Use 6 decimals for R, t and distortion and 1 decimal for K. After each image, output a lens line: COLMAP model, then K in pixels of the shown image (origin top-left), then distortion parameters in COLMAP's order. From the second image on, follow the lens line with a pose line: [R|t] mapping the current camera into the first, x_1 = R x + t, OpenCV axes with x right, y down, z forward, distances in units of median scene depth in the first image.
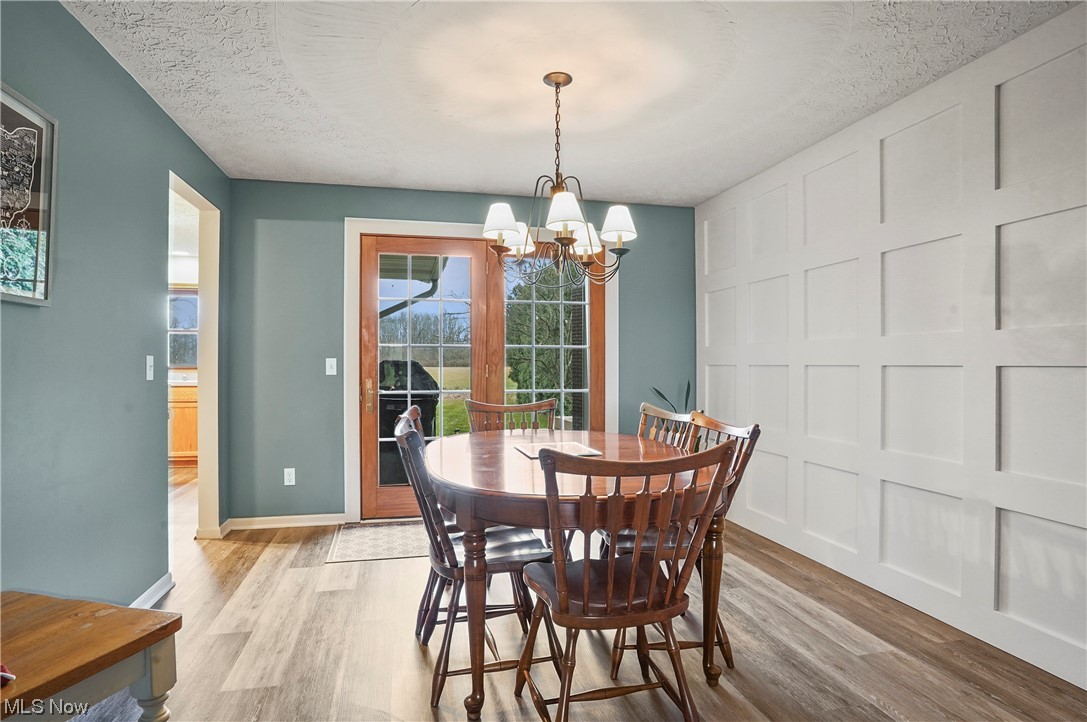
lens RADIAL K [[590.4, 0, 536.2], [0, 590.4, 357.8], [0, 0, 1]] dist [-0.075228, 0.043529]
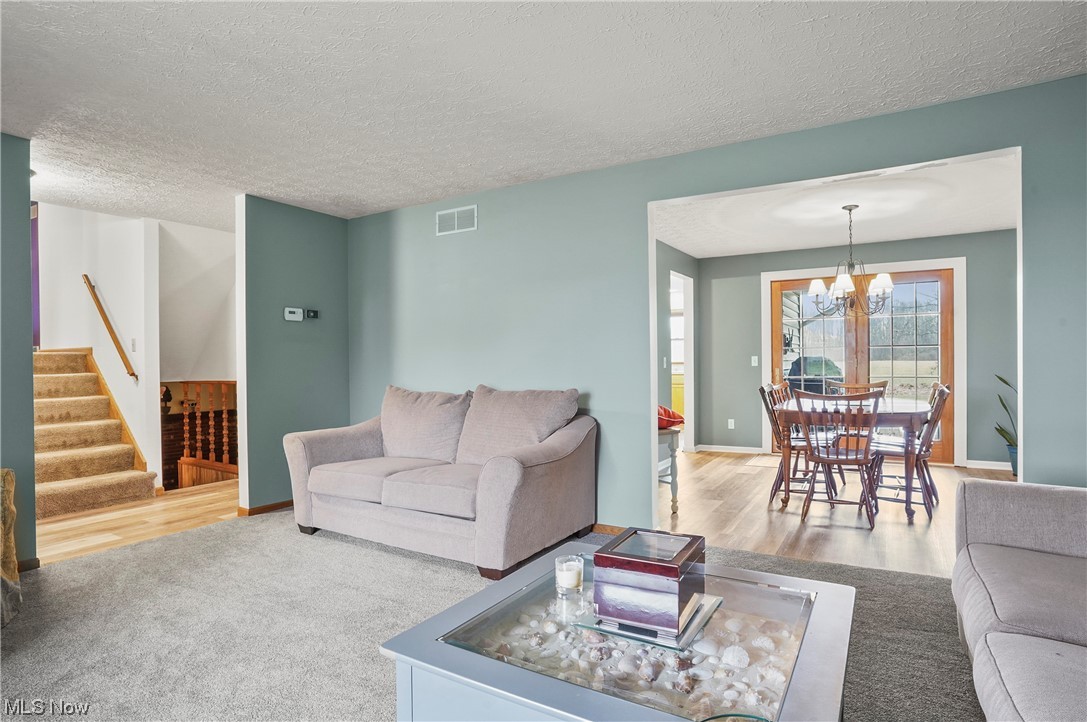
lens RADIAL K [[590.4, 0, 536.2], [0, 590.4, 357.8], [0, 0, 1]] dist [-0.075228, 0.043529]
pose [[0.714361, -0.008526, -0.699725, 0.401778], [0.009496, 0.999952, -0.002489, 0.003732], [0.699713, -0.004866, 0.714408, -0.686741]]
